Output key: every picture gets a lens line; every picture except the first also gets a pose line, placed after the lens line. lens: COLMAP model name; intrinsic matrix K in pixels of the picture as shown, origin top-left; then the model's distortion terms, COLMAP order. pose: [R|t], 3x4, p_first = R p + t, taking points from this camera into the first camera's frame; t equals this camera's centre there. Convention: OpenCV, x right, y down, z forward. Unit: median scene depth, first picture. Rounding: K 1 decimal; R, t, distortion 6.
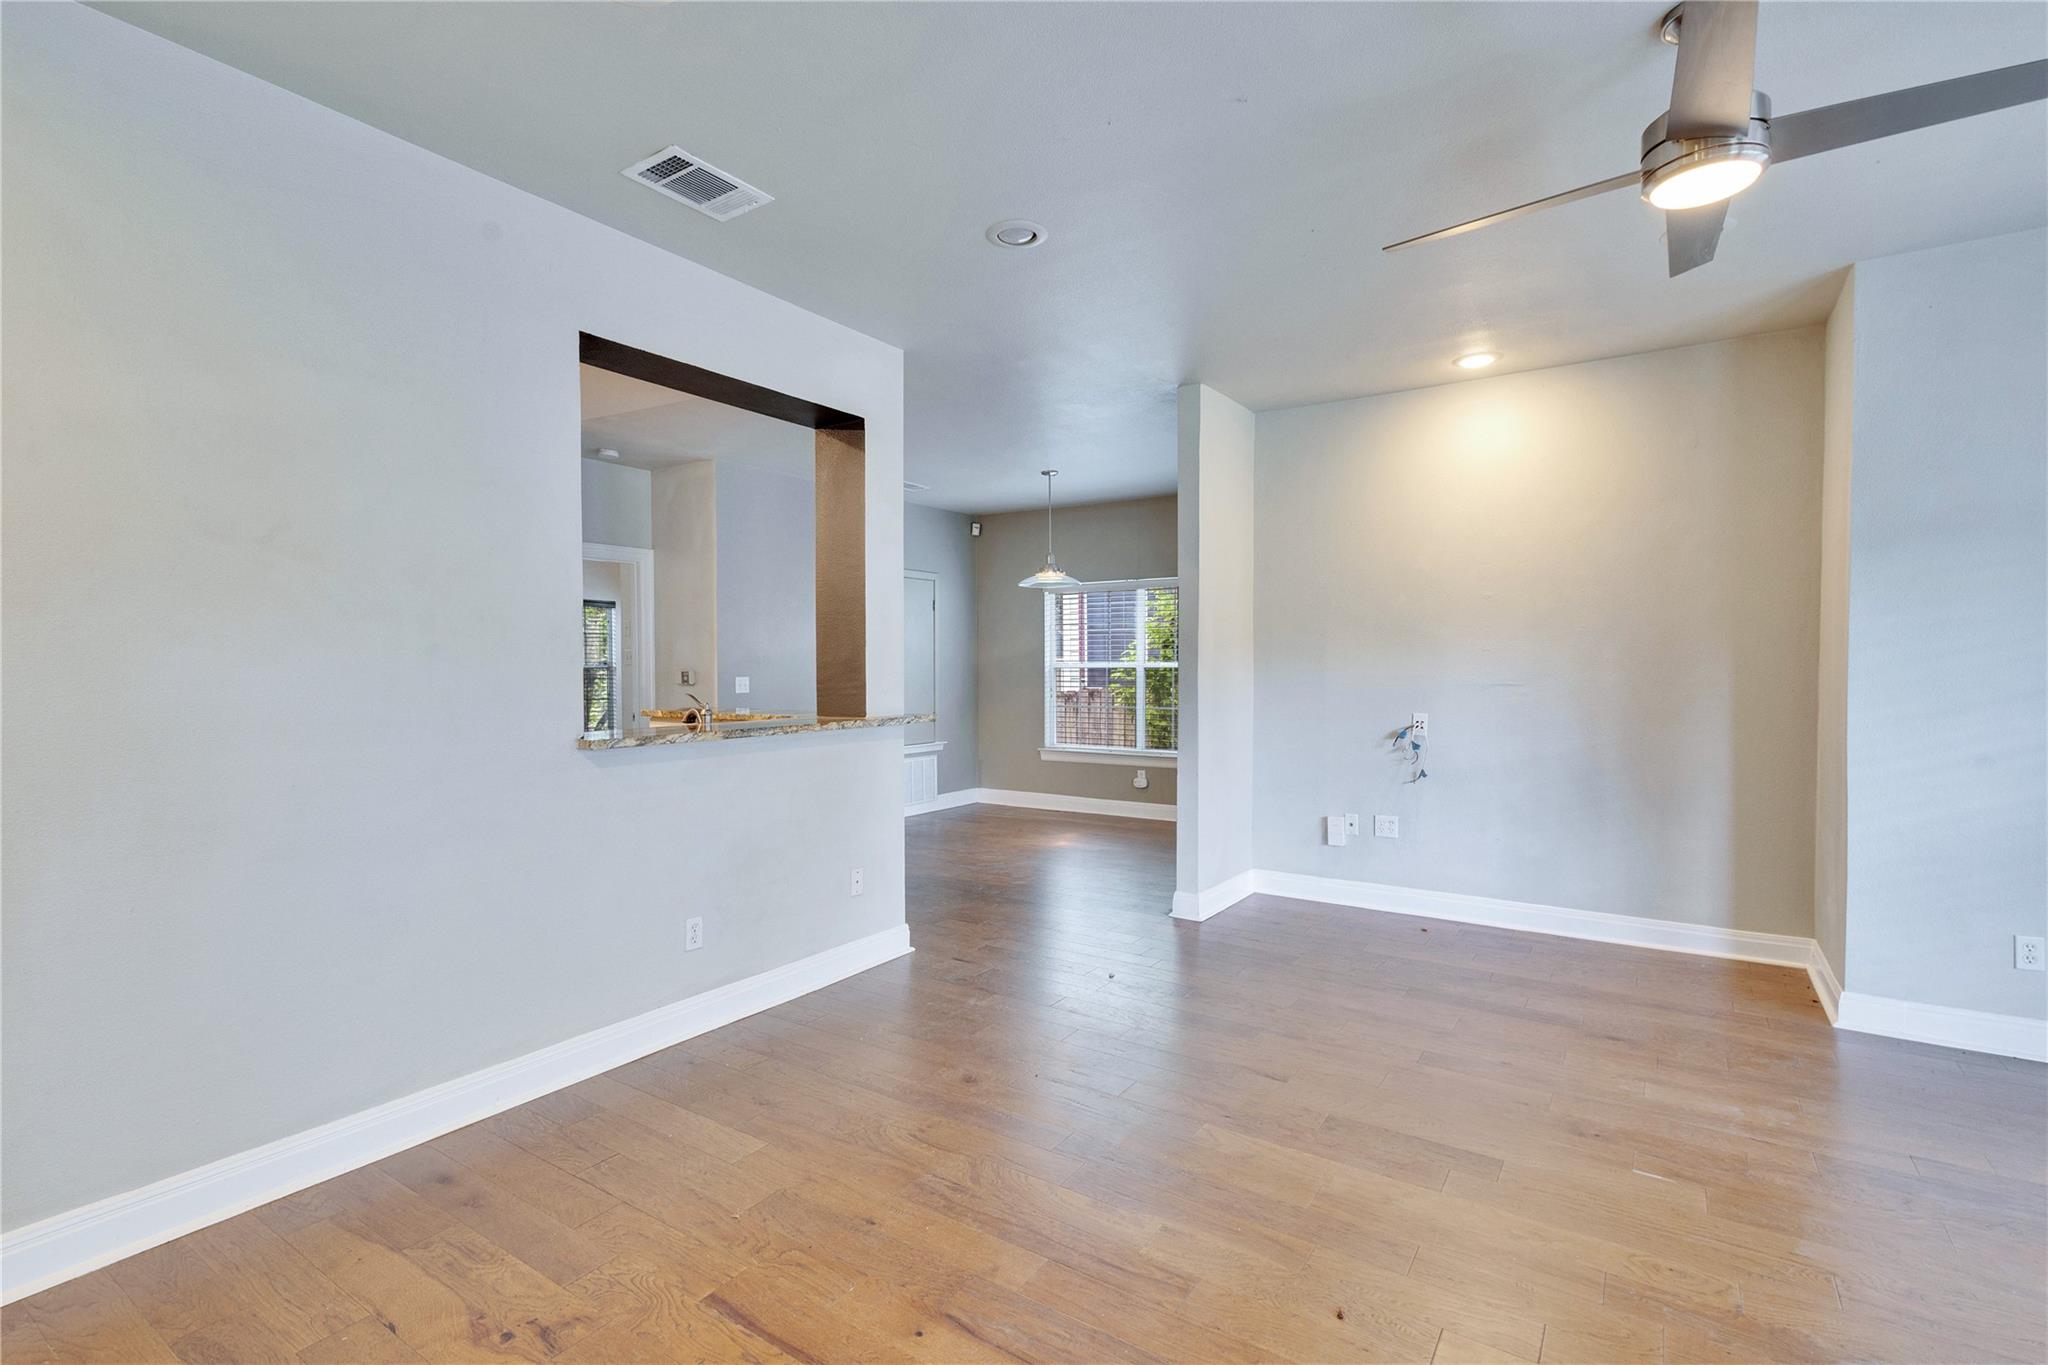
lens RADIAL K [[938.4, 0, 1024.0], [0, 938.4, 682.5], [0, 0, 1]] dist [0.004949, 0.000487]
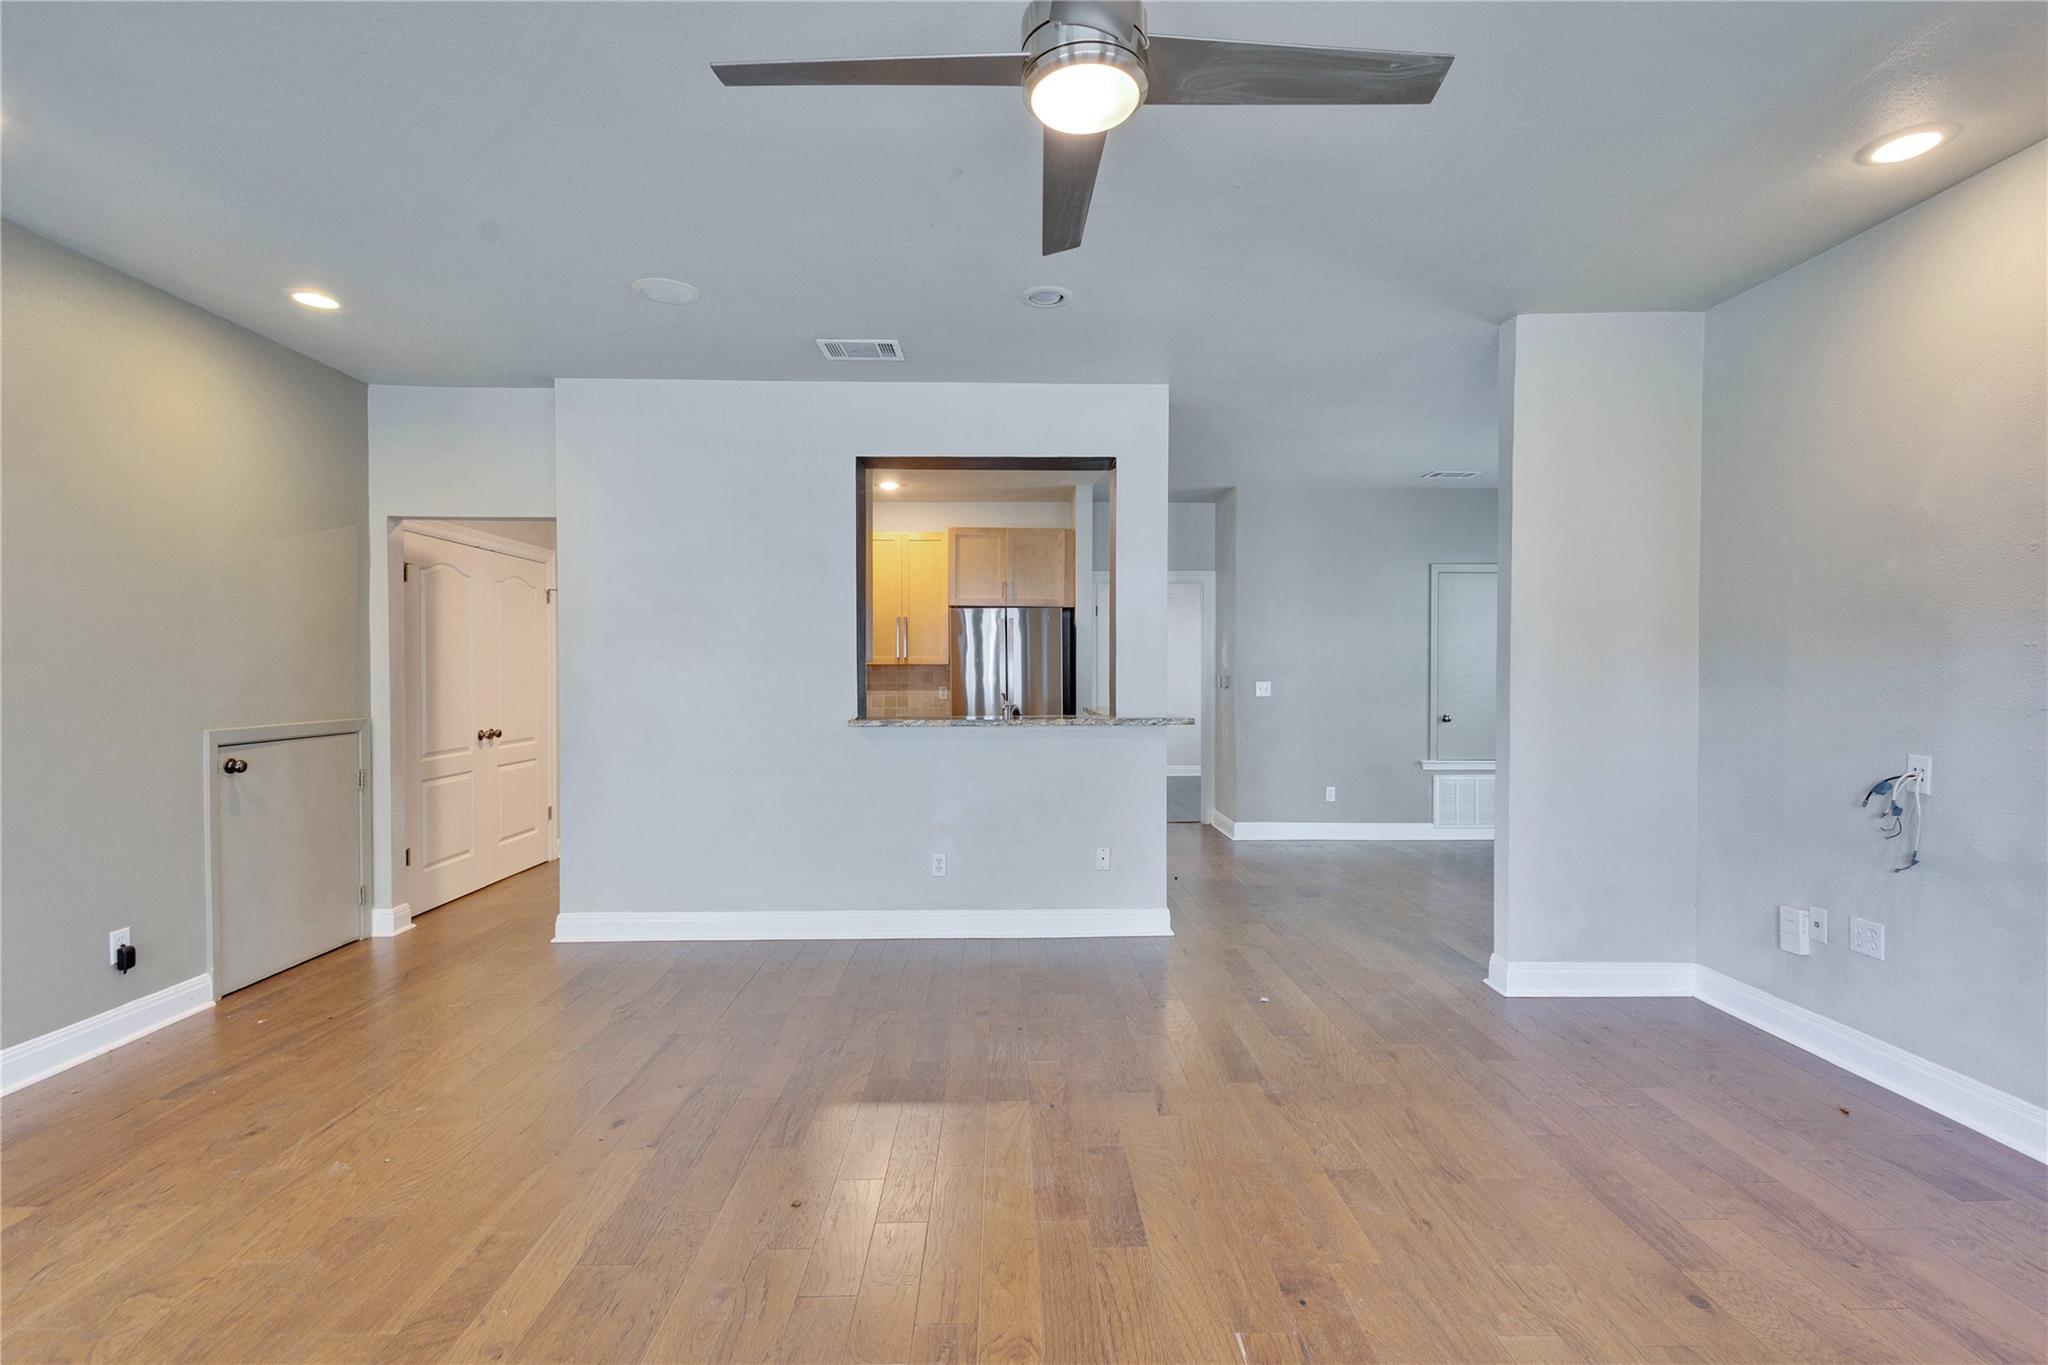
lens RADIAL K [[938.4, 0, 1024.0], [0, 938.4, 682.5], [0, 0, 1]] dist [0.004949, 0.000487]
pose [[0.578487, 0.012068, -0.815603, 0.663535], [-0.015226, 0.999876, 0.003995, -0.007681], [0.815550, 0.010107, 0.578599, 0.231483]]
